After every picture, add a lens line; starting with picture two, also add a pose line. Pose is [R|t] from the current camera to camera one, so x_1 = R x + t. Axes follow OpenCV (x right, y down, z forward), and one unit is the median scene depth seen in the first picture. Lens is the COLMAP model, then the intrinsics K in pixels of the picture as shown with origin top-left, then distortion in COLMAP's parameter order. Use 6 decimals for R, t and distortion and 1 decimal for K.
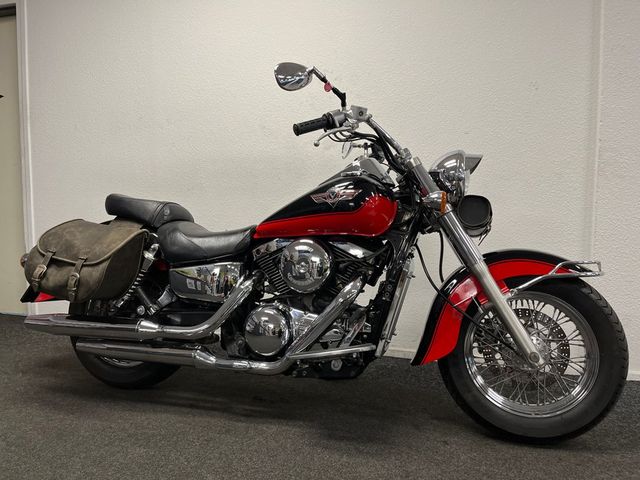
lens RADIAL K [[485.8, 0, 320.7], [0, 485.8, 240.2], [0, 0, 1]] dist [0.057044, -0.061276]
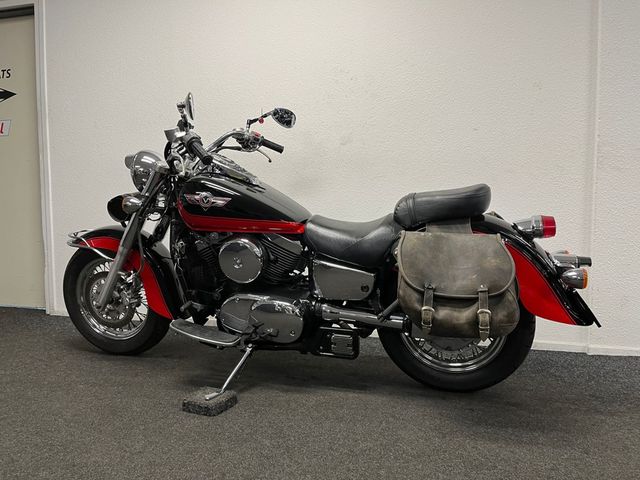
lens RADIAL K [[485.8, 0, 320.4], [0, 485.8, 234.8], [0, 0, 1]] dist [0.057044, -0.061276]
pose [[0.999252, -0.008269, 0.037767, -0.110276], [0.008538, 0.999939, -0.006969, 0.022324], [-0.037707, 0.007286, 0.999262, -0.078738]]
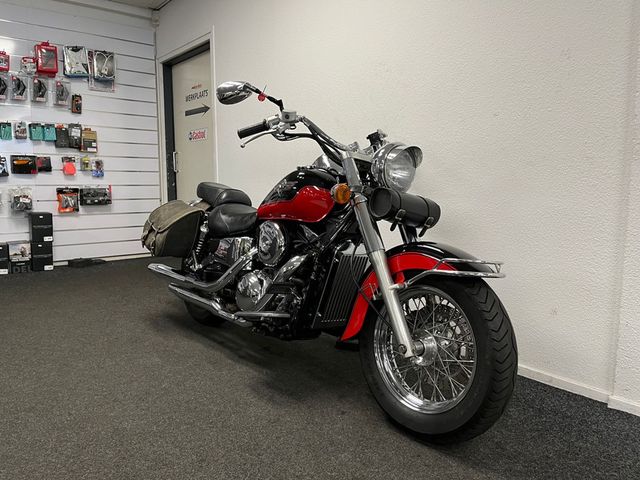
lens RADIAL K [[485.8, 0, 314.3], [0, 485.8, 235.1], [0, 0, 1]] dist [0.057044, -0.061276]
pose [[0.818814, 0.063702, -0.570513, 0.719663], [-0.043964, 0.997864, 0.048320, -0.030972], [0.572372, -0.014483, 0.819866, 0.064371]]
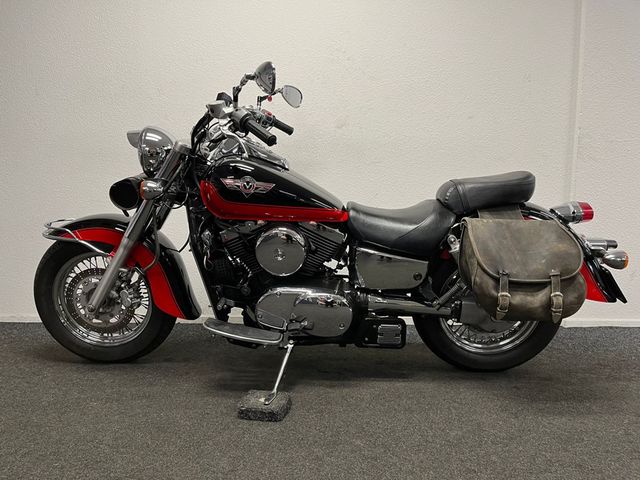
lens RADIAL K [[485.8, 0, 319.7], [0, 485.8, 243.2], [0, 0, 1]] dist [0.057044, -0.061276]
pose [[0.957837, -0.032787, 0.285434, -0.456091], [0.020995, 0.998799, 0.044276, 0.010978], [-0.286542, -0.036417, 0.957375, 0.035776]]
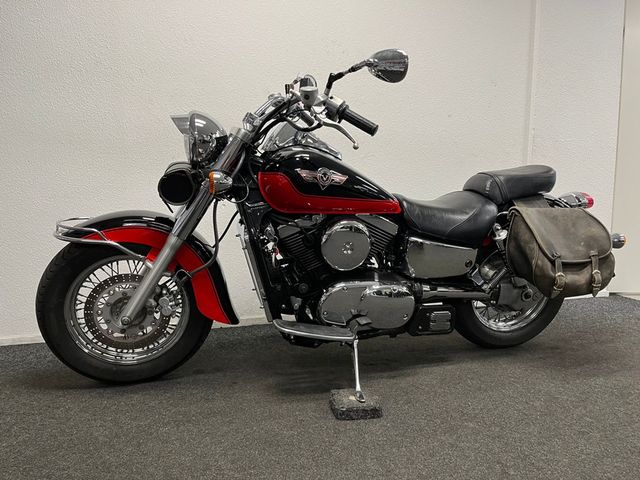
lens RADIAL K [[485.8, 0, 323.6], [0, 485.8, 240.1], [0, 0, 1]] dist [0.057044, -0.061276]
pose [[0.823445, -0.066725, 0.563460, -0.833847], [0.042977, 0.997543, 0.055321, 0.004575], [-0.565767, -0.021338, 0.824289, 0.238170]]
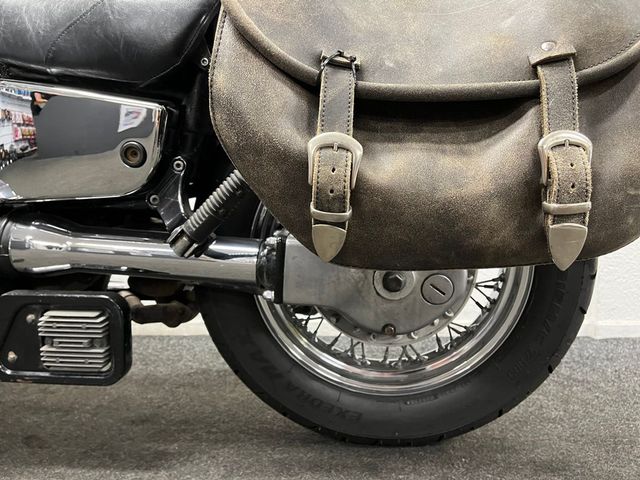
lens RADIAL K [[485.8, 0, 324.8], [0, 485.8, 237.1], [0, 0, 1]] dist [0.057044, -0.061276]
pose [[0.964281, -0.019286, 0.264179, 0.054960], [0.027552, 0.999239, -0.027619, 0.193654], [-0.263445, 0.033911, 0.964078, 0.591636]]
